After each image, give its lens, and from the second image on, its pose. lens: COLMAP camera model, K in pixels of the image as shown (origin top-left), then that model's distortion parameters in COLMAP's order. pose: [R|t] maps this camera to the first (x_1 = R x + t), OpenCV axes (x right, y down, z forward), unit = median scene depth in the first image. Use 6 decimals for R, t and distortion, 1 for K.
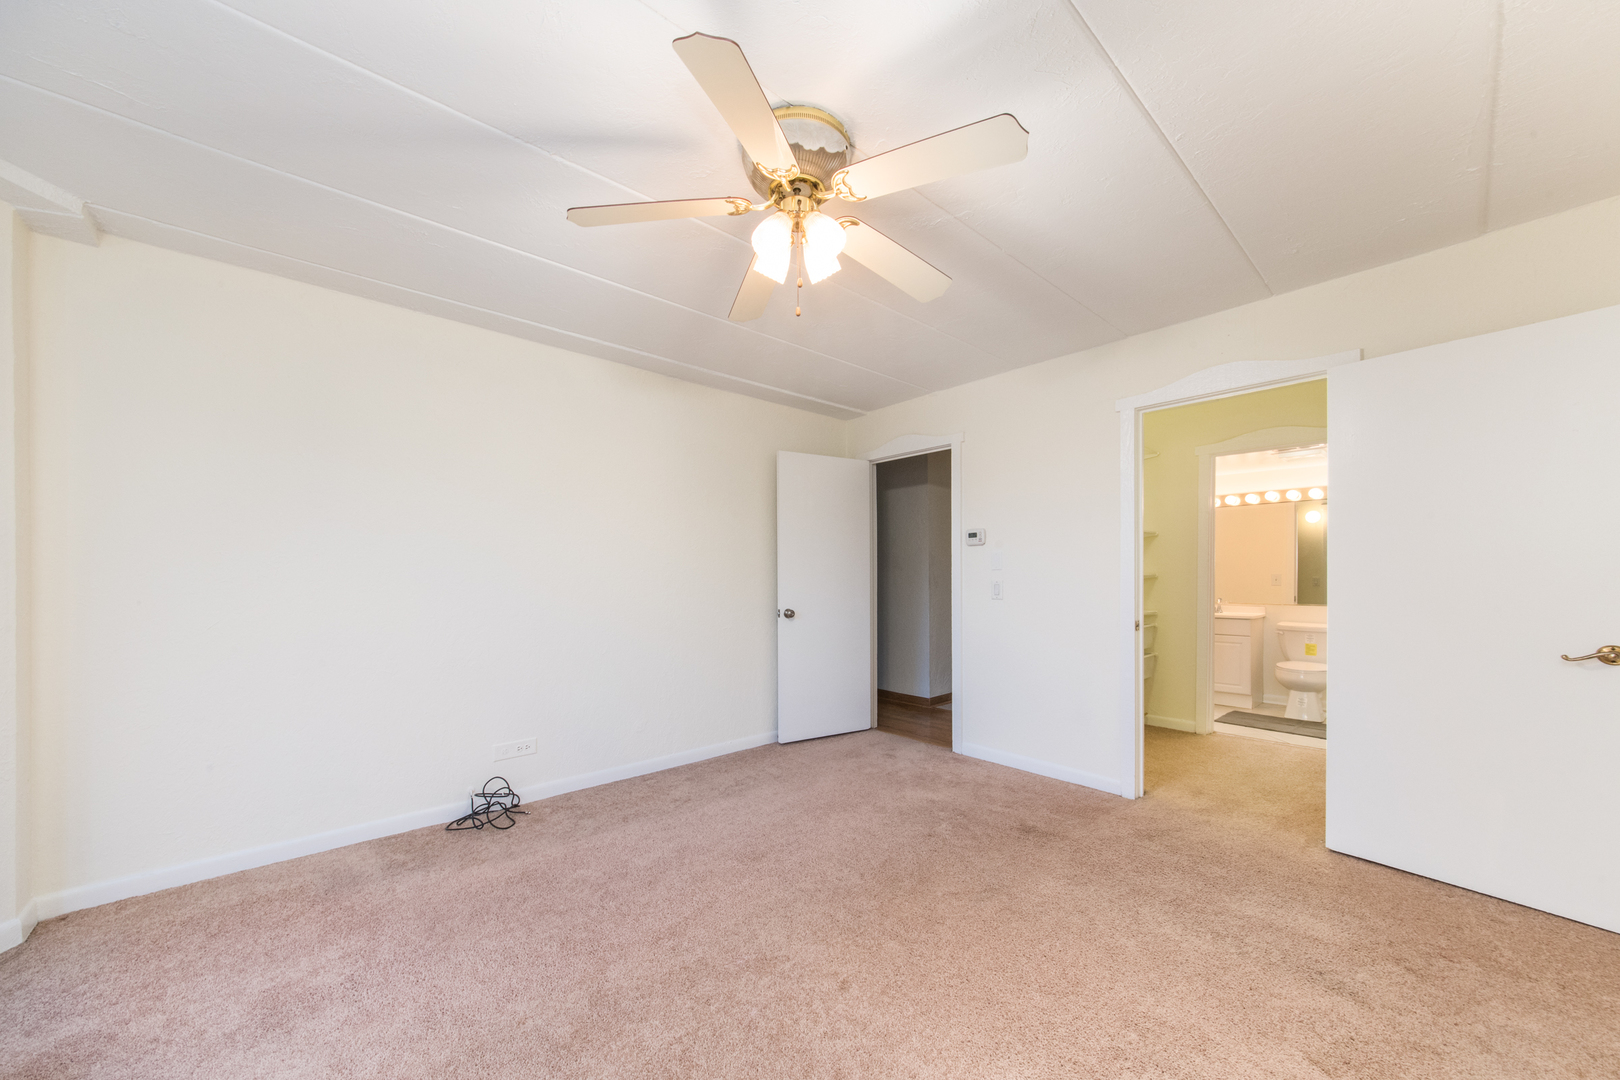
lens RADIAL K [[581.1, 0, 823.5], [0, 581.1, 576.4], [0, 0, 1]] dist [0.000196, -0.000075]
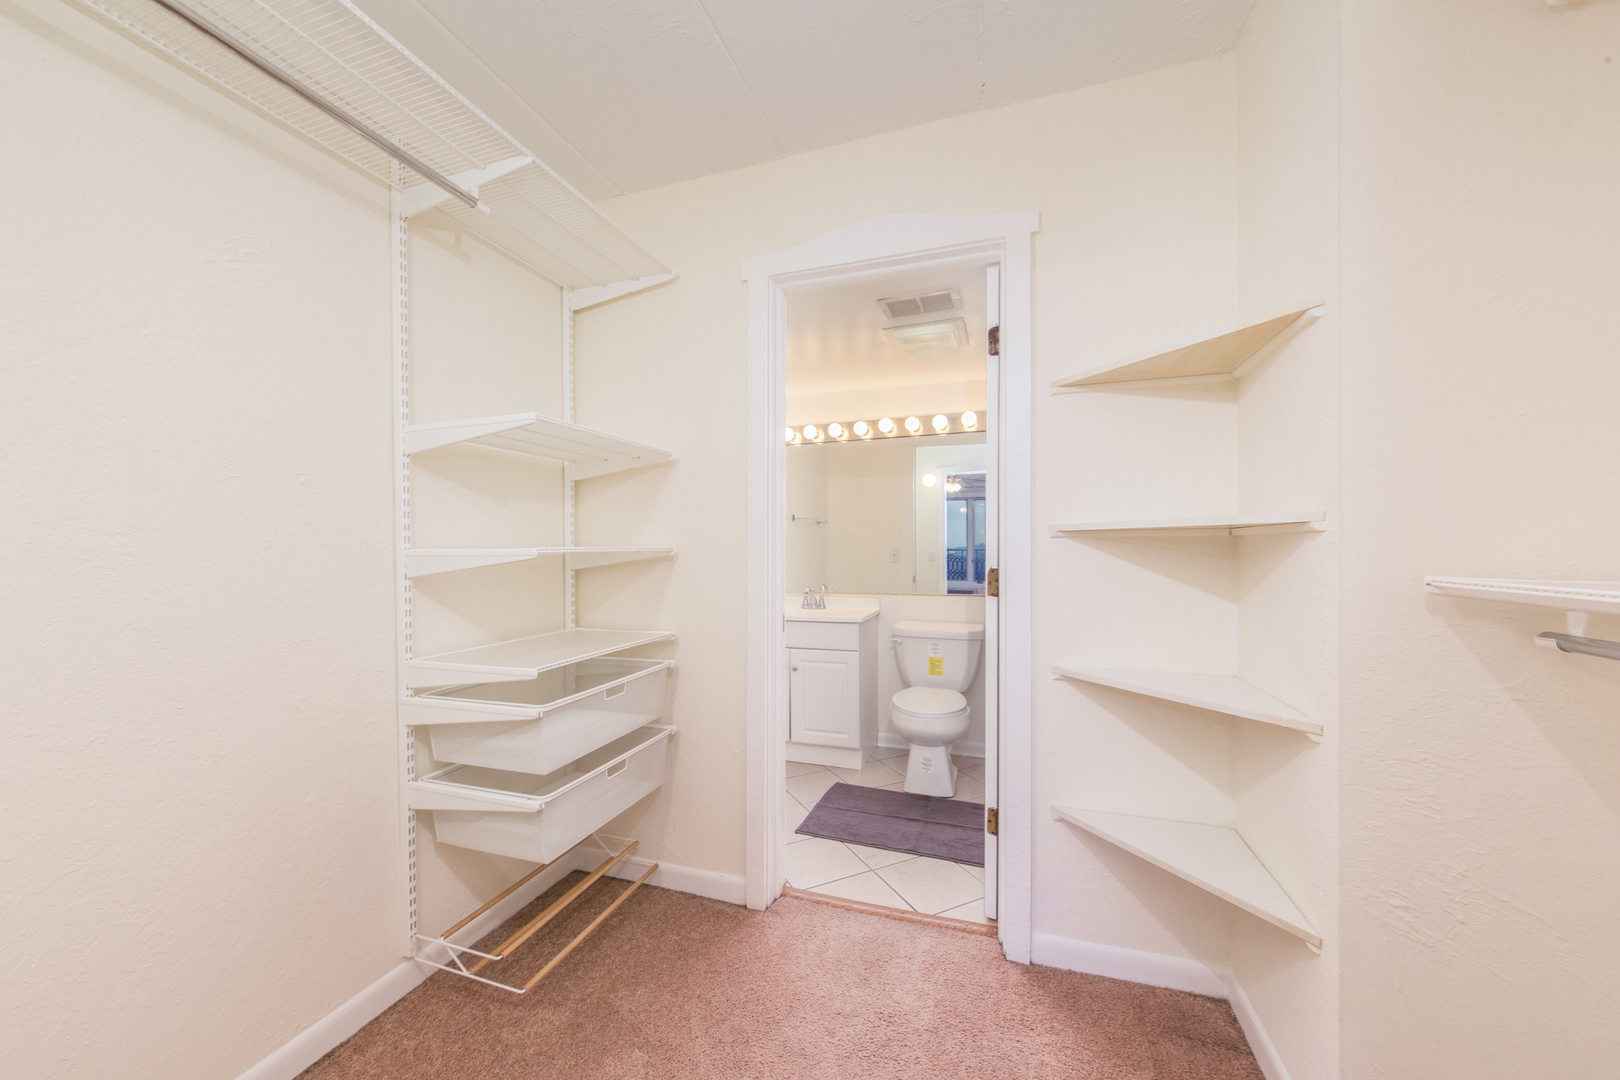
lens RADIAL K [[581.1, 0, 808.6], [0, 581.1, 542.9], [0, 0, 1]] dist [0.000196, -0.000075]
pose [[0.872135, -0.002637, 0.489258, 0.397130], [0.005008, 0.999981, -0.003537, -0.006310], [-0.489239, 0.005535, 0.872132, 0.501813]]
